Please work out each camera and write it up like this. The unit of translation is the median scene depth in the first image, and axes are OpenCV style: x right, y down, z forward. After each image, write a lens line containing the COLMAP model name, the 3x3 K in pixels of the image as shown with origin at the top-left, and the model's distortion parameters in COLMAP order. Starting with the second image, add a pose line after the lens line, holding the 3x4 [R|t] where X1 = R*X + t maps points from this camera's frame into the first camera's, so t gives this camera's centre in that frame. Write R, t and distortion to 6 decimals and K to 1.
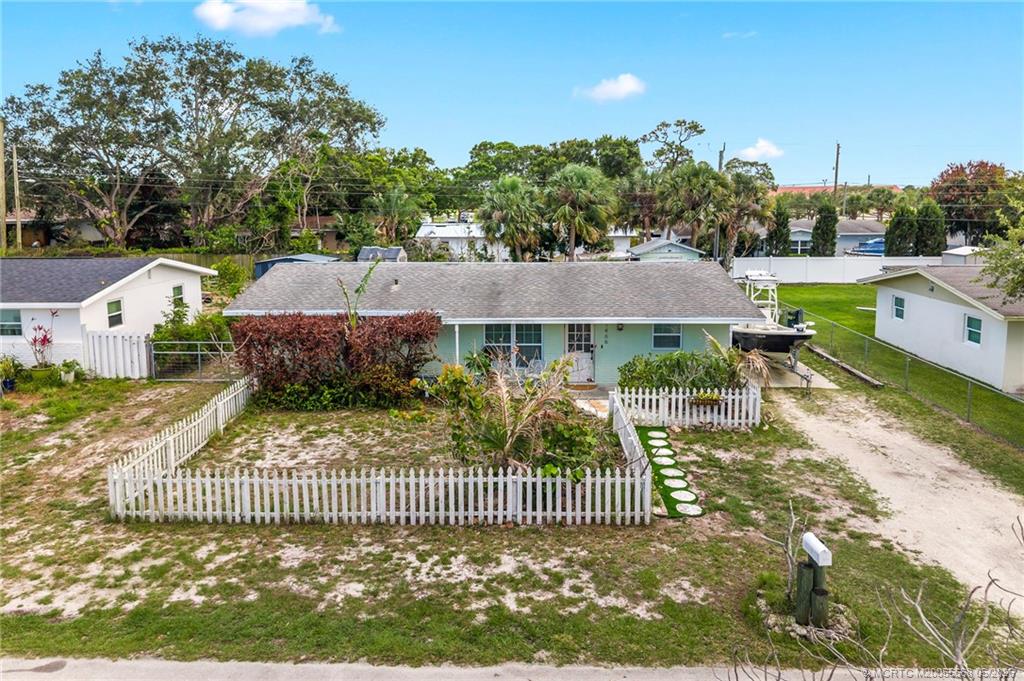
lens RADIAL K [[711.1, 0, 518.3], [0, 711.1, 296.7], [0, 0, 1]] dist [-0.017884, -0.011132]
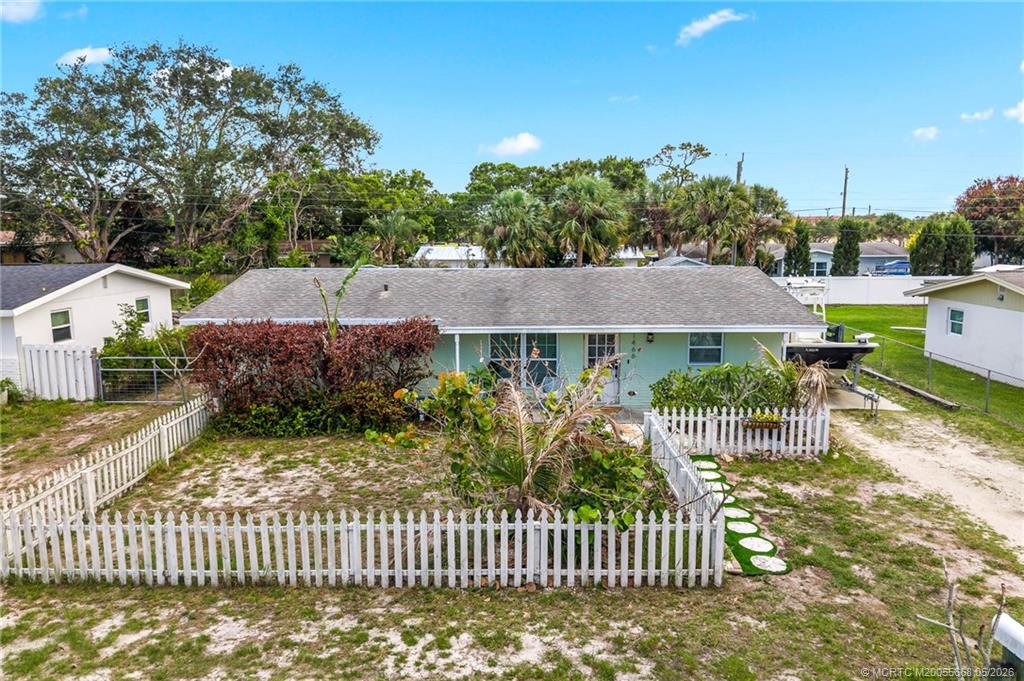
lens RADIAL K [[711.1, 0, 512.3], [0, 711.1, 338.1], [0, 0, 1]] dist [-0.017884, -0.011132]
pose [[0.999965, -0.002880, -0.007897, -0.015032], [0.002988, 0.999903, 0.013582, 0.033352], [0.007857, -0.013605, 0.999877, 0.167069]]
